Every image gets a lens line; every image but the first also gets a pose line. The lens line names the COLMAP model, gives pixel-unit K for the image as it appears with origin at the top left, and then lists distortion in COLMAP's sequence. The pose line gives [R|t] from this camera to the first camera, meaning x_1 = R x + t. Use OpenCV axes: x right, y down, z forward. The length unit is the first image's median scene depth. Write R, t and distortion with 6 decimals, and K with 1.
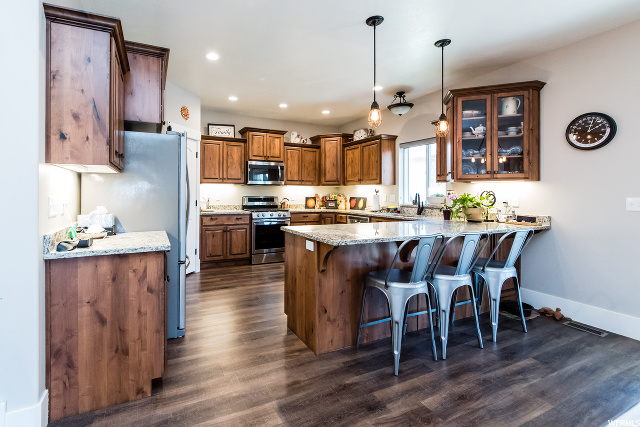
lens RADIAL K [[276.5, 0, 303.1], [0, 276.5, 194.5], [0, 0, 1]] dist [0.000795, 0.000382]
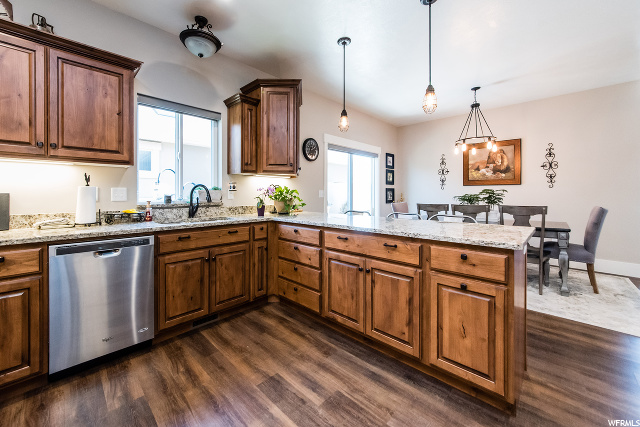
lens RADIAL K [[262.0, 0, 298.4], [0, 262.0, 195.7], [0, 0, 1]] dist [-0.004893, 0.000689]
pose [[-0.290584, -0.011903, 0.956775, -0.237605], [0.004558, 0.999894, 0.013823, 0.012040], [-0.956839, 0.008378, -0.290499, 0.851522]]
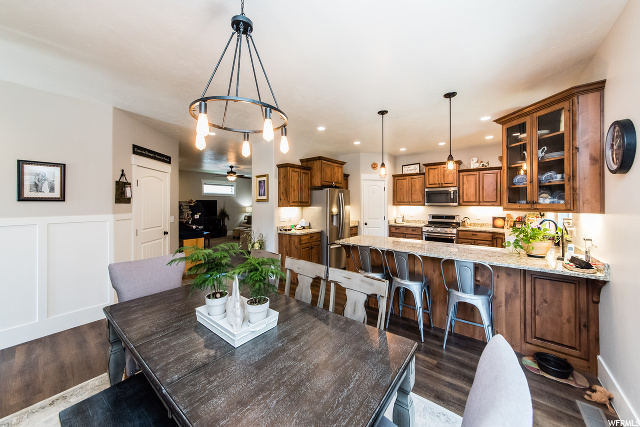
lens RADIAL K [[245.7, 0, 330.2], [0, 245.7, 202.8], [0, 0, 1]] dist [-0.011321, -0.000157]
pose [[0.451156, -0.003907, -0.892437, 0.693220], [-0.002904, 0.999979, -0.005846, -0.045450], [0.892441, 0.005229, 0.451135, 0.044165]]
